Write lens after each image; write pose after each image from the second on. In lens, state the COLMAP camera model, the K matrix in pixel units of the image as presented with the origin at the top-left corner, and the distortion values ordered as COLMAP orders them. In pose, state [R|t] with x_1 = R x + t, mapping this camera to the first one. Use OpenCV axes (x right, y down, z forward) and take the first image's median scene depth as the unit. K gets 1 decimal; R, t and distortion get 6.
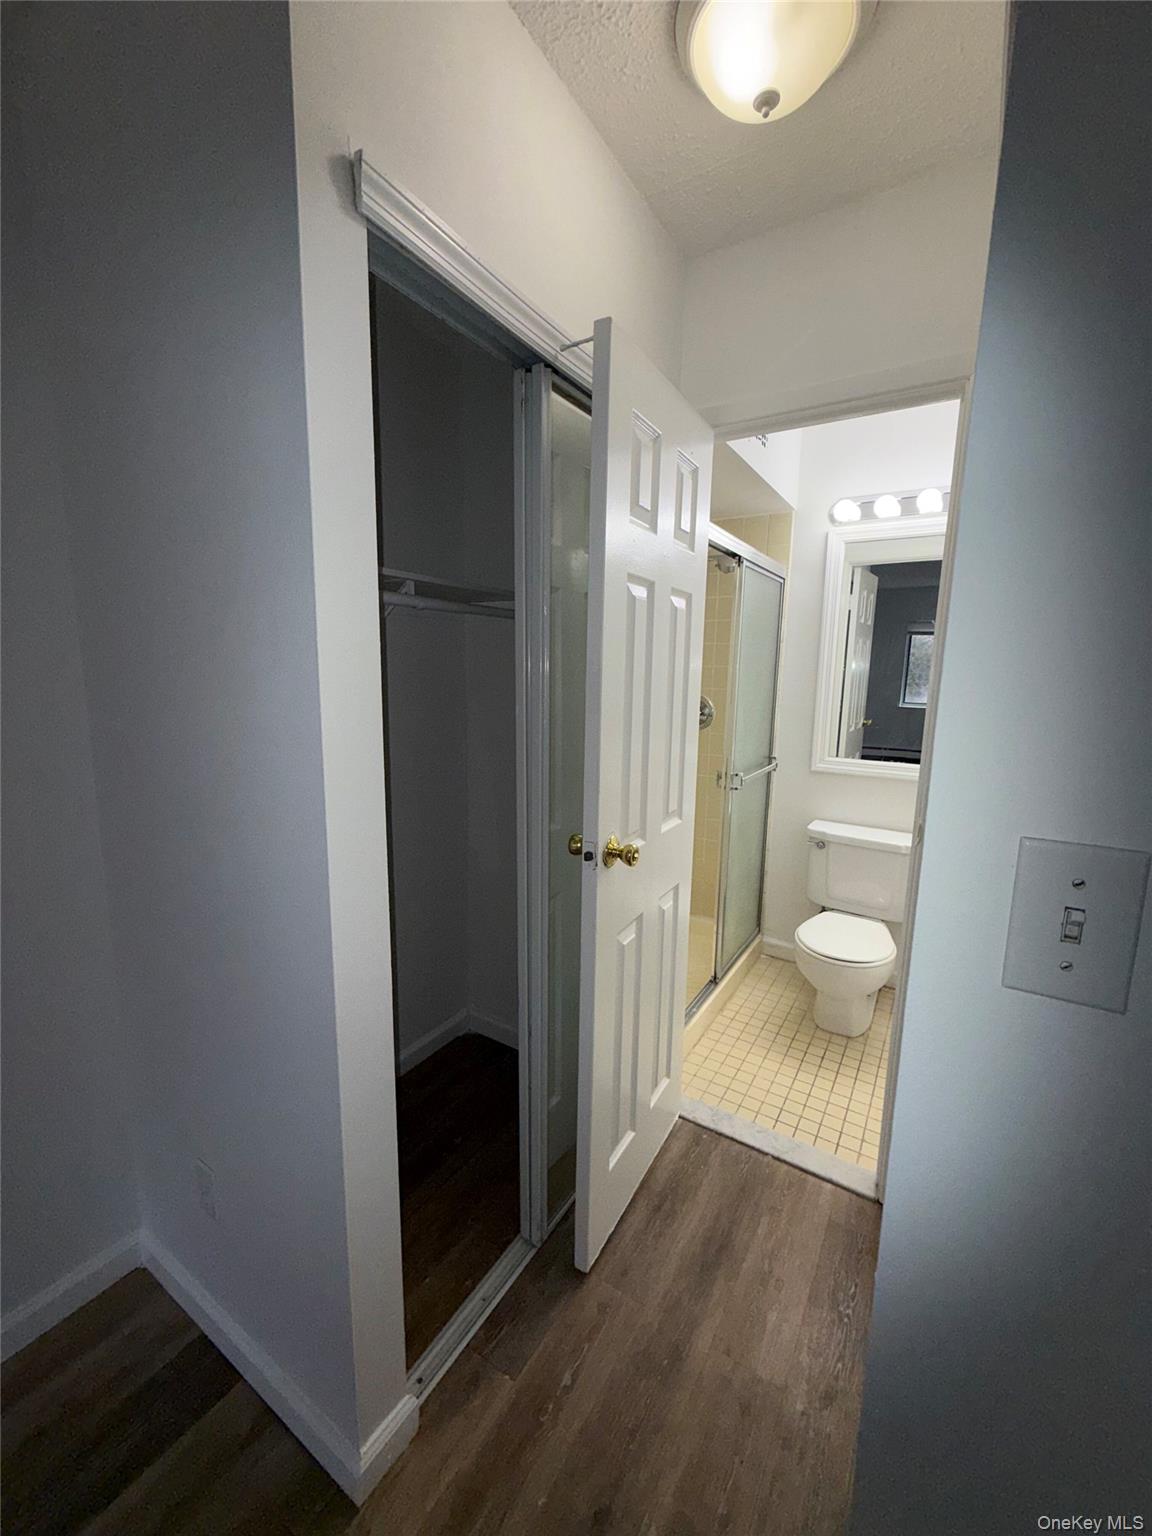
lens RADIAL K [[611.9, 0, 575.6], [0, 611.9, 766.1], [0, 0, 1]] dist [0.001601, 0.000098]
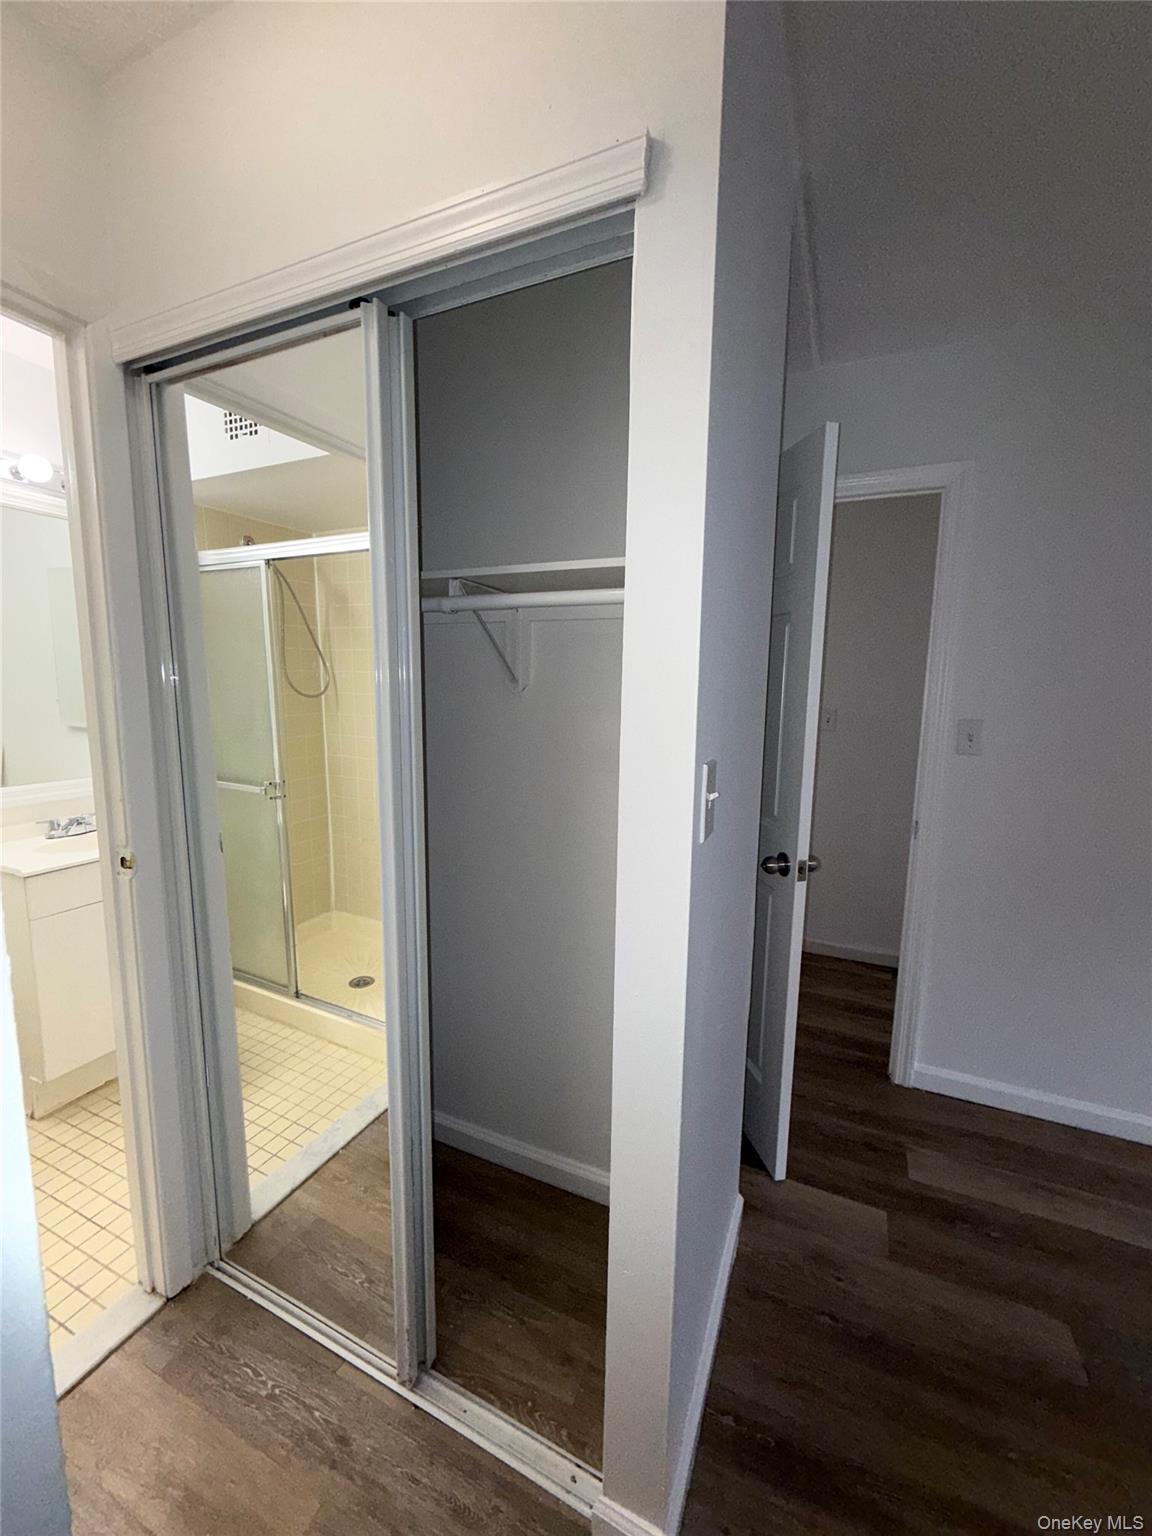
lens RADIAL K [[611.9, 0, 573.6], [0, 611.9, 765.6], [0, 0, 1]] dist [0.001601, 0.000098]
pose [[-0.134719, -0.157612, 0.978268, -0.333587], [0.148124, 0.972972, 0.177158, -0.083487], [-0.979750, 0.168772, -0.107731, 0.478758]]
